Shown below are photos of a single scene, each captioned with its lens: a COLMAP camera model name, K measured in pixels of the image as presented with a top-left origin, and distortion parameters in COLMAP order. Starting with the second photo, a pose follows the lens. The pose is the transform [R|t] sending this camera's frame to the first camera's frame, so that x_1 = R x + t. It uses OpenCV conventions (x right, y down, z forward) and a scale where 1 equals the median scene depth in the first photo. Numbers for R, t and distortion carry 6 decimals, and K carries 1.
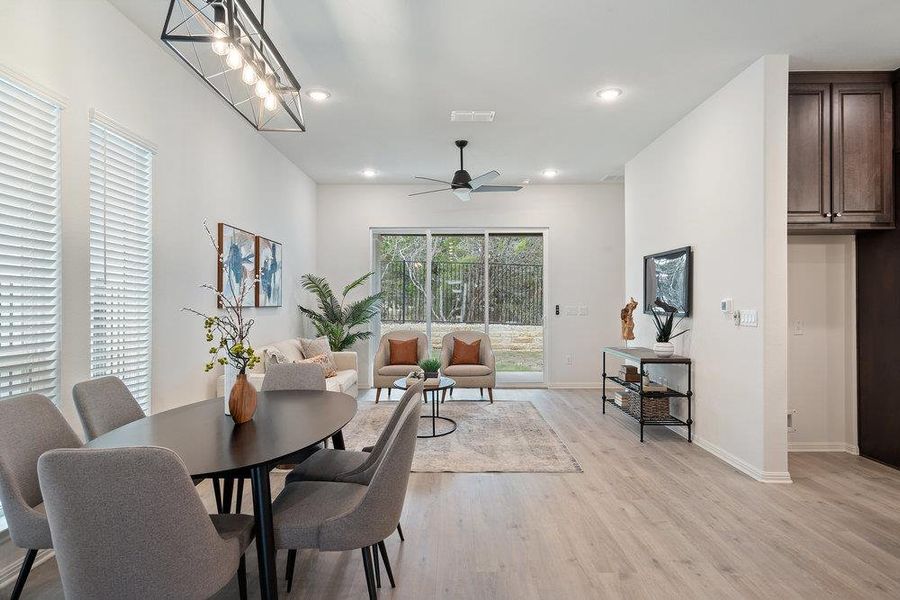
lens RADIAL K [[529.6, 0, 448.6], [0, 529.6, 298.4], [0, 0, 1]] dist [0.006250, 0.001913]
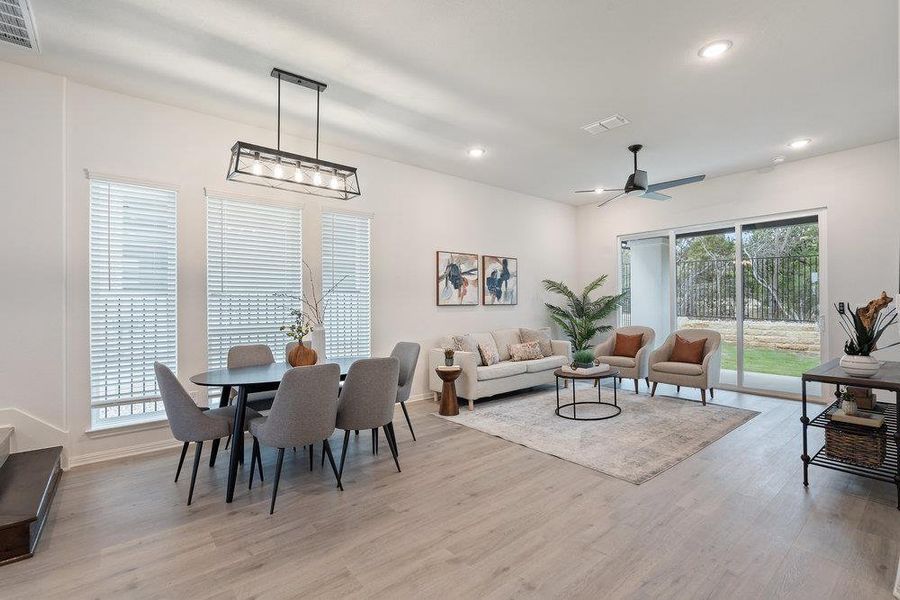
lens RADIAL K [[407.1, 0, 449.3], [0, 407.1, 300.0], [0, 0, 1]] dist [-0.005145, 0.001170]
pose [[0.637524, -0.008716, -0.770381, 0.405316], [0.013142, 0.999914, -0.000437, 0.002117], [0.770318, -0.009846, 0.637584, 0.206708]]
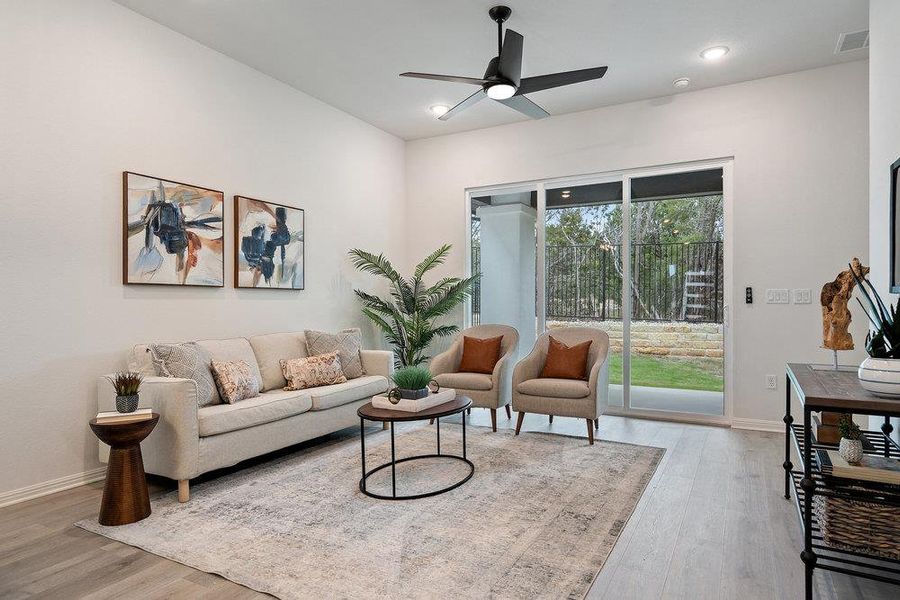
lens RADIAL K [[529.6, 0, 452.4], [0, 529.6, 305.8], [0, 0, 1]] dist [0.006250, 0.001913]
pose [[0.878739, 0.001109, -0.477302, 0.266604], [0.005037, 0.999920, 0.011595, 0.033181], [0.477277, -0.012593, 0.878663, 0.440408]]
